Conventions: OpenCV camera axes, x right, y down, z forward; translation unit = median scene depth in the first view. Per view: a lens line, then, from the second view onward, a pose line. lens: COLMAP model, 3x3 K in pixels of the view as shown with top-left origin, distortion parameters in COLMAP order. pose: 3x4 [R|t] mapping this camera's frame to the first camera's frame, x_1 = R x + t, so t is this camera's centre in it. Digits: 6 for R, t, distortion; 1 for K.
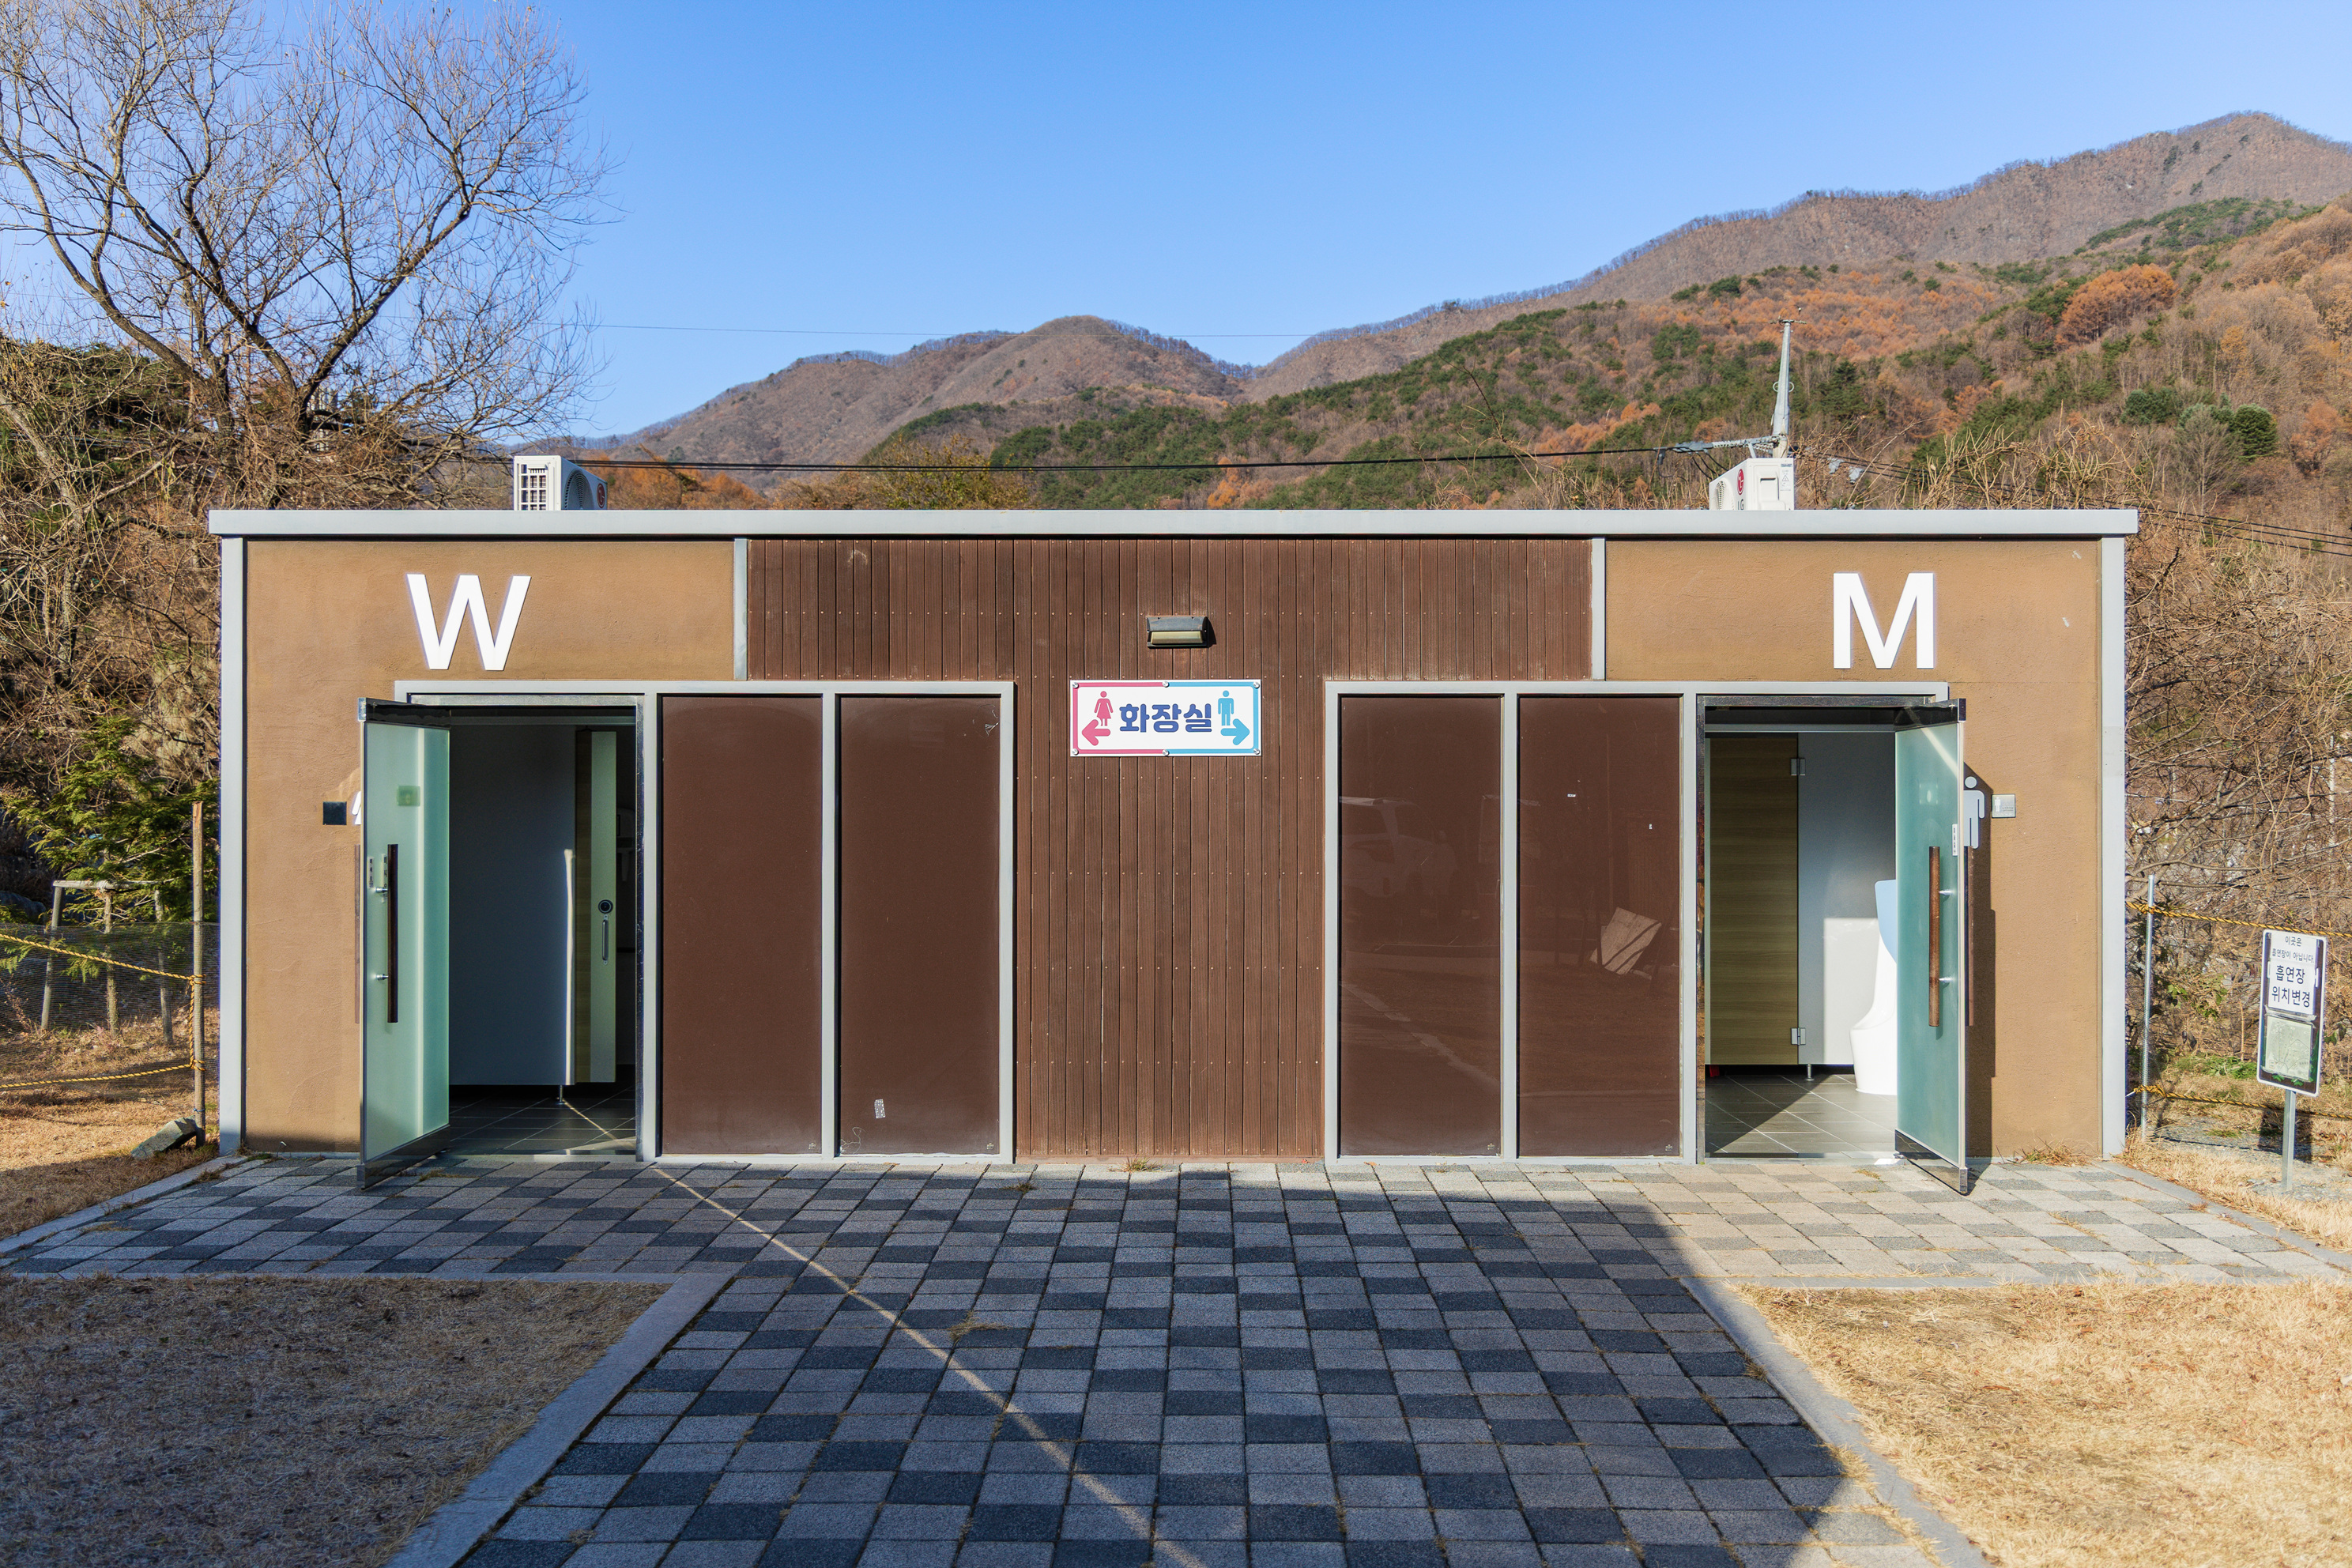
lens RADIAL K [[2016.5, 0, 1194.8], [0, 2016.5, 788.8], [0, 0, 1]] dist [-0.003101, 0.019884]
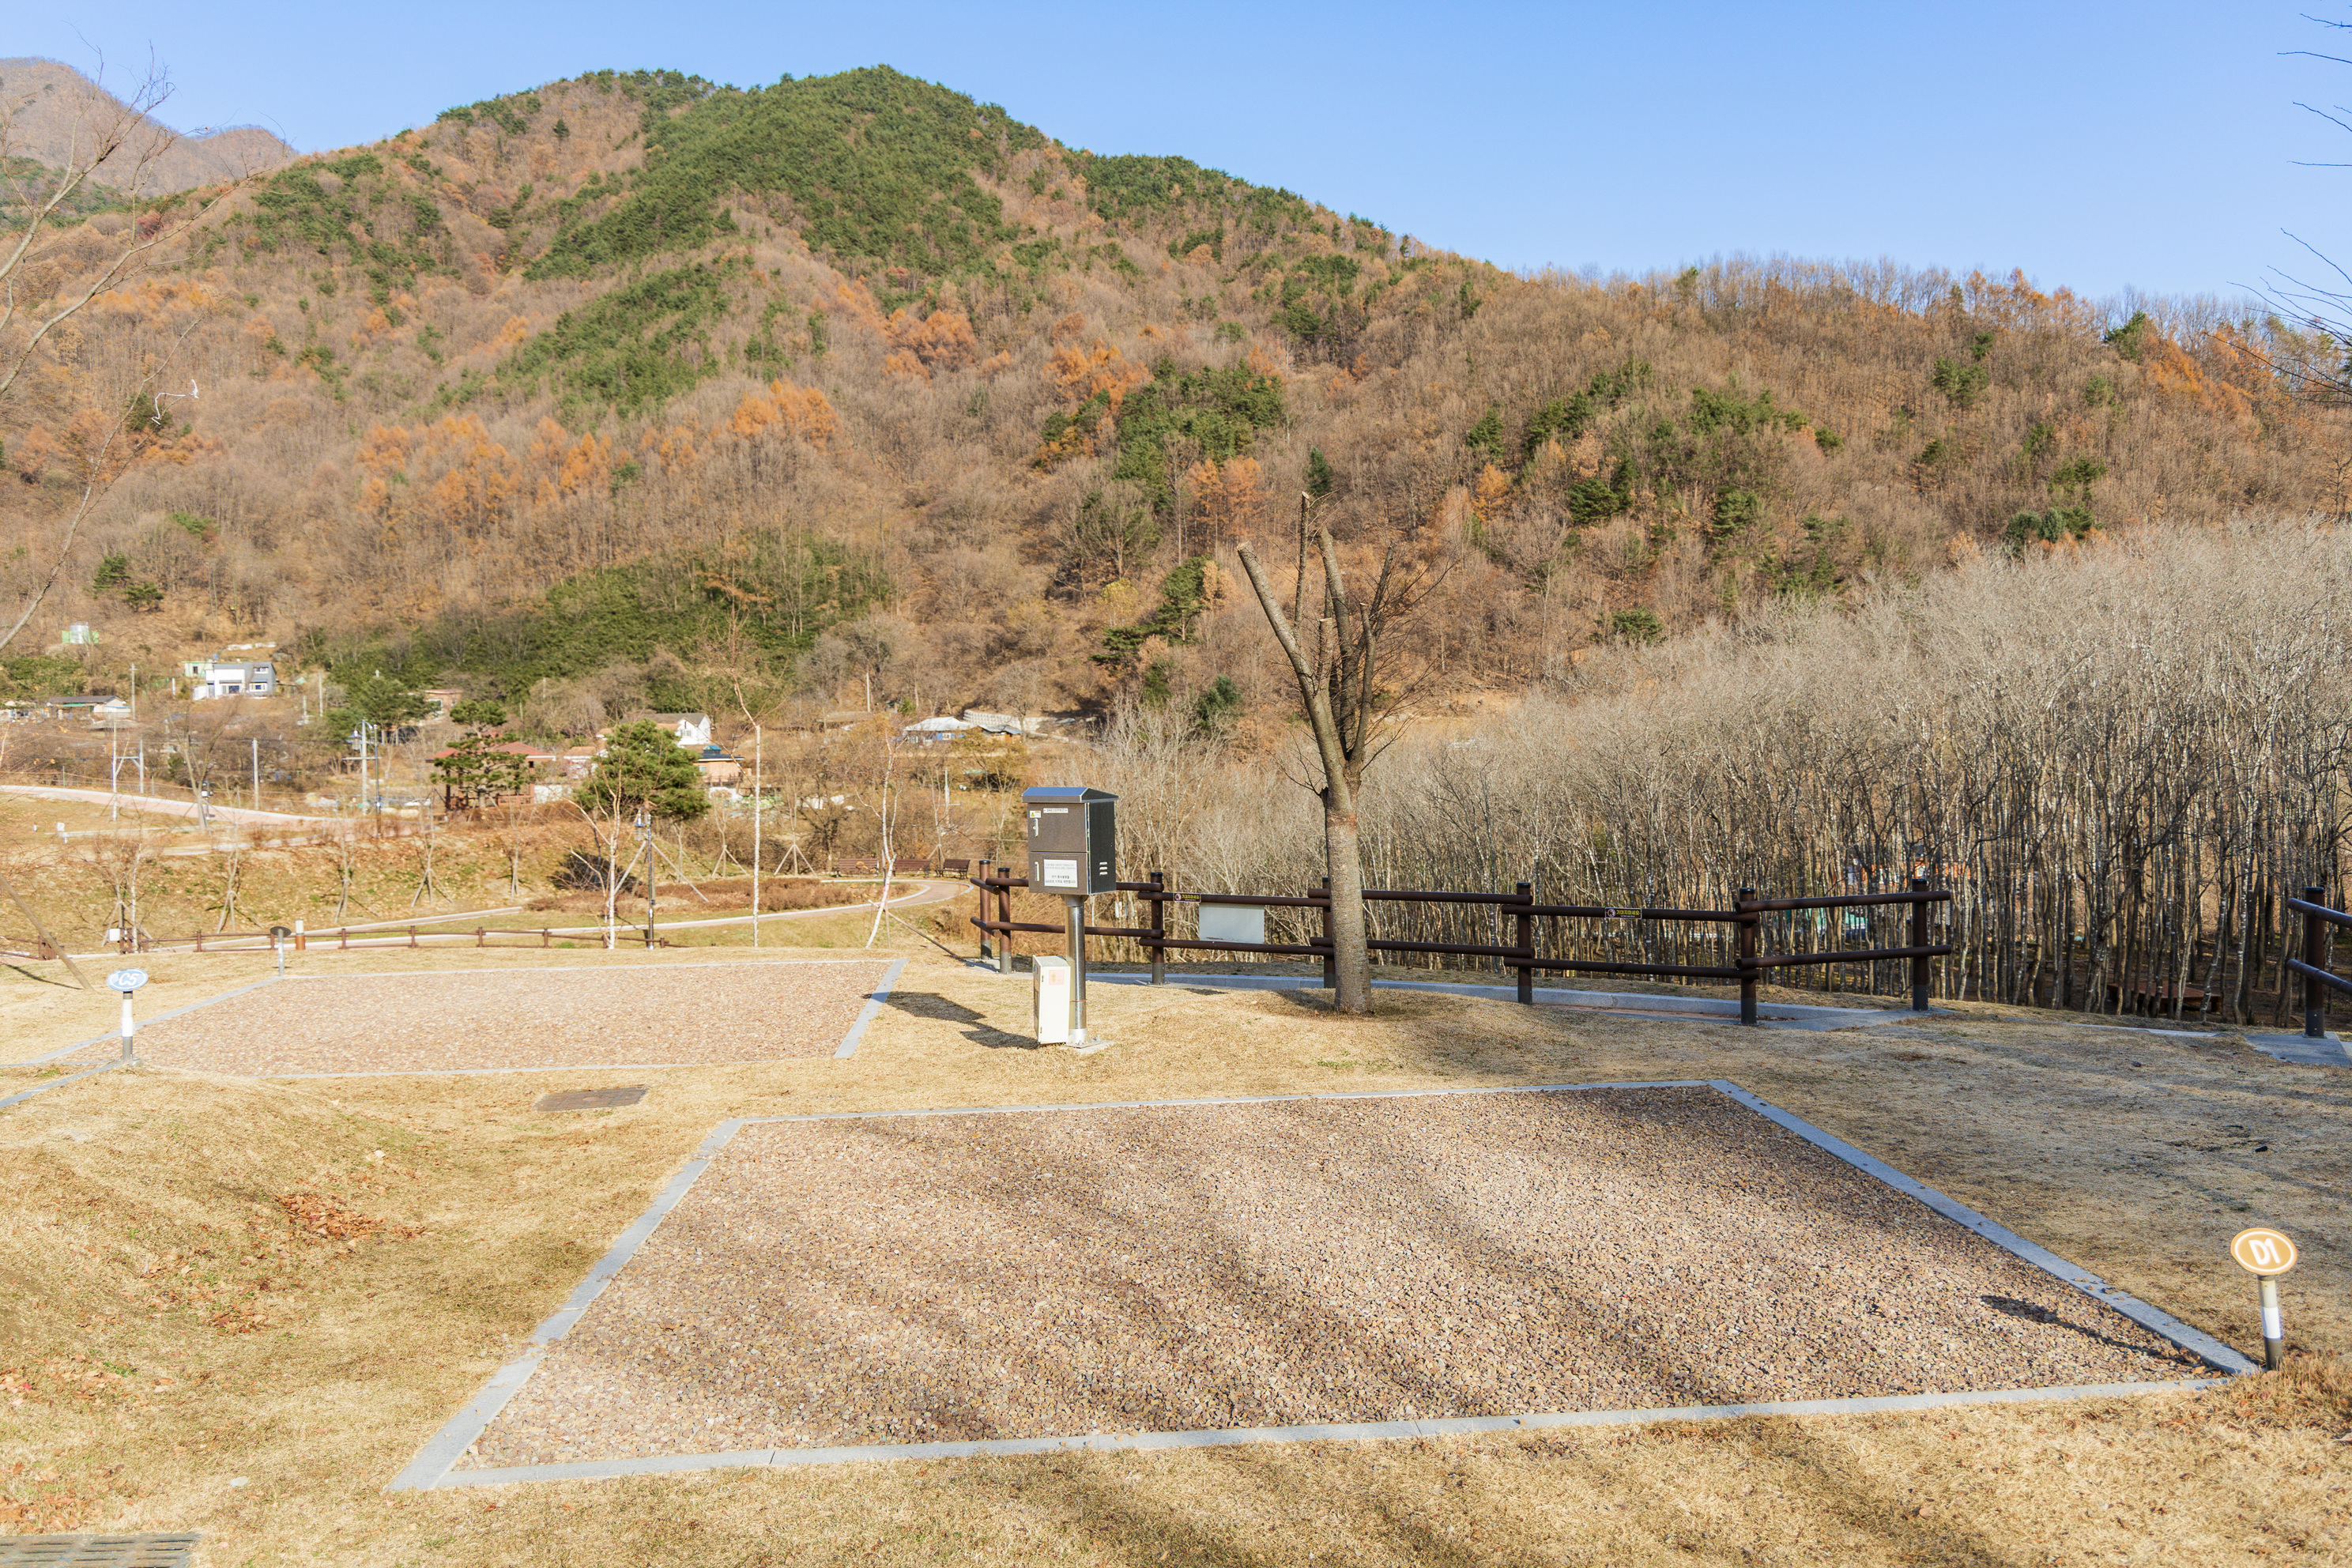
lens RADIAL K [[2084.4, 0, 1179.8], [0, 2084.4, 784.5], [0, 0, 1]] dist [0.011611, 0.001440]
pose [[0.575409, -0.034242, 0.817149, -0.034790], [0.015723, 0.999402, 0.030807, -0.000374], [-0.817715, -0.004879, 0.575603, -0.112559]]
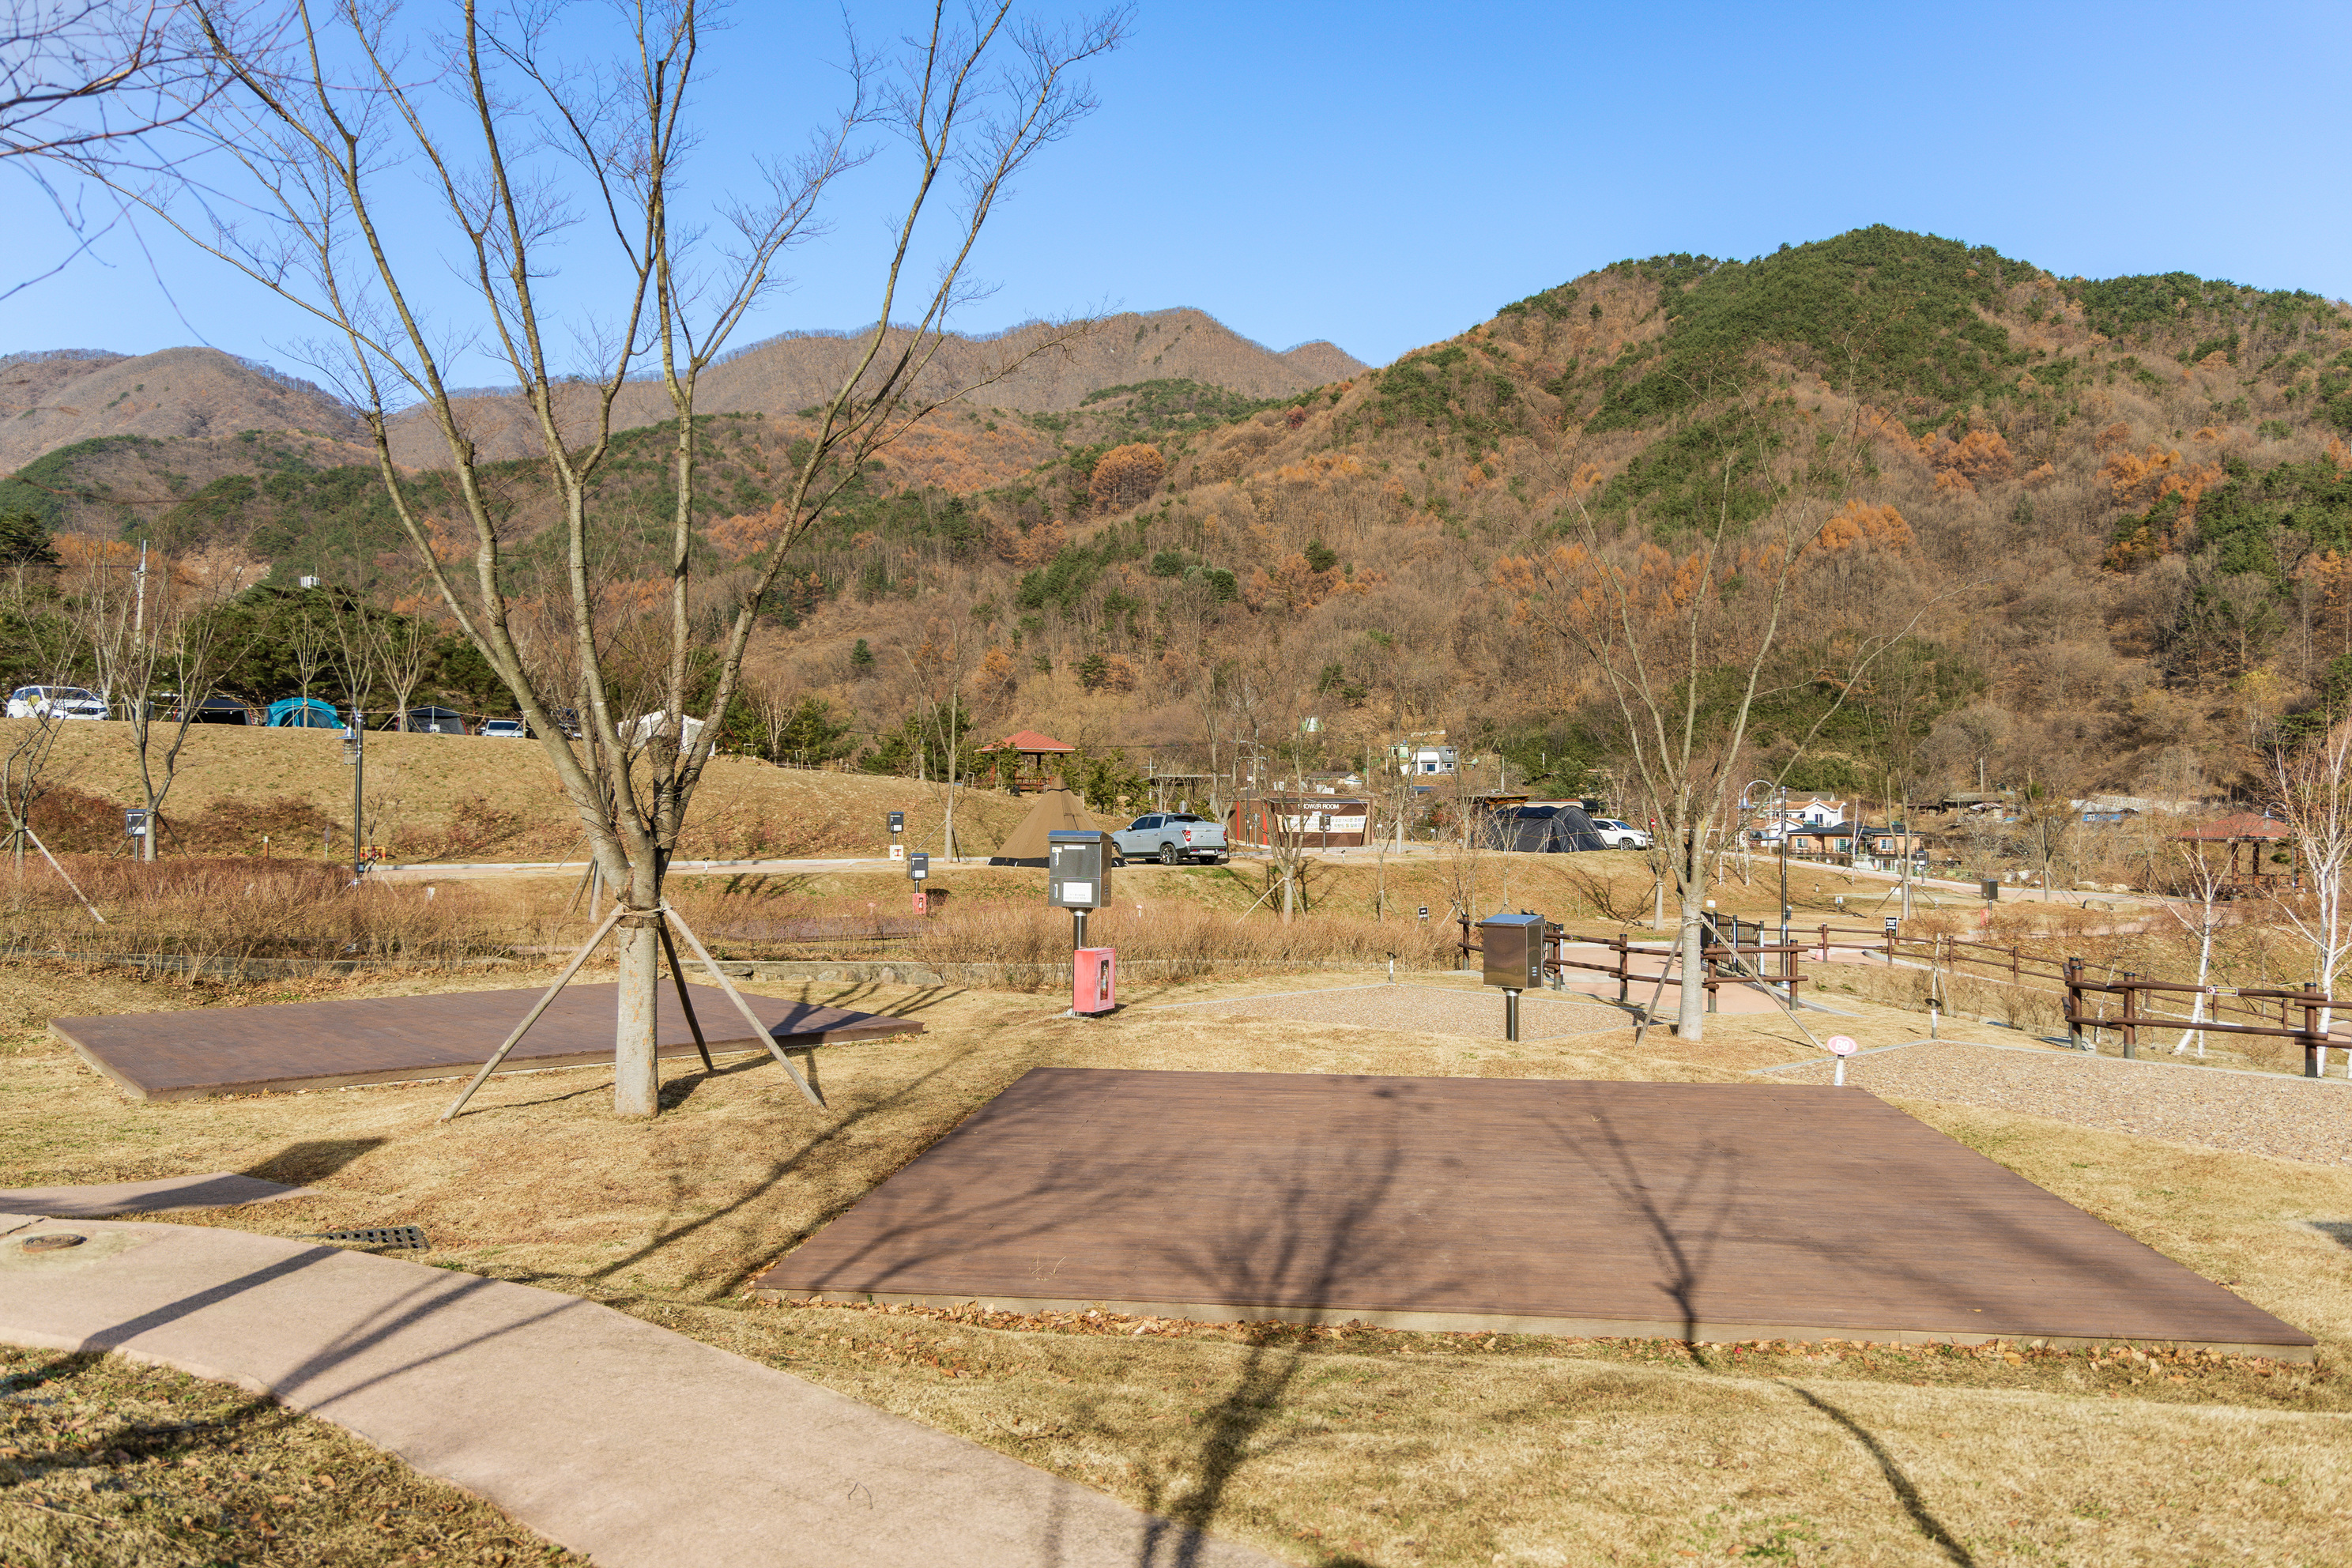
lens RADIAL K [[1738.2, 0, 1199.8], [0, 1738.2, 795.0], [0, 0, 1]] dist [-0.008561, 0.013659]
pose [[0.881654, 0.003474, 0.471884, -0.056132], [-0.001921, 0.999991, -0.003774, -0.000715], [-0.471893, 0.002421, 0.881652, -0.082652]]
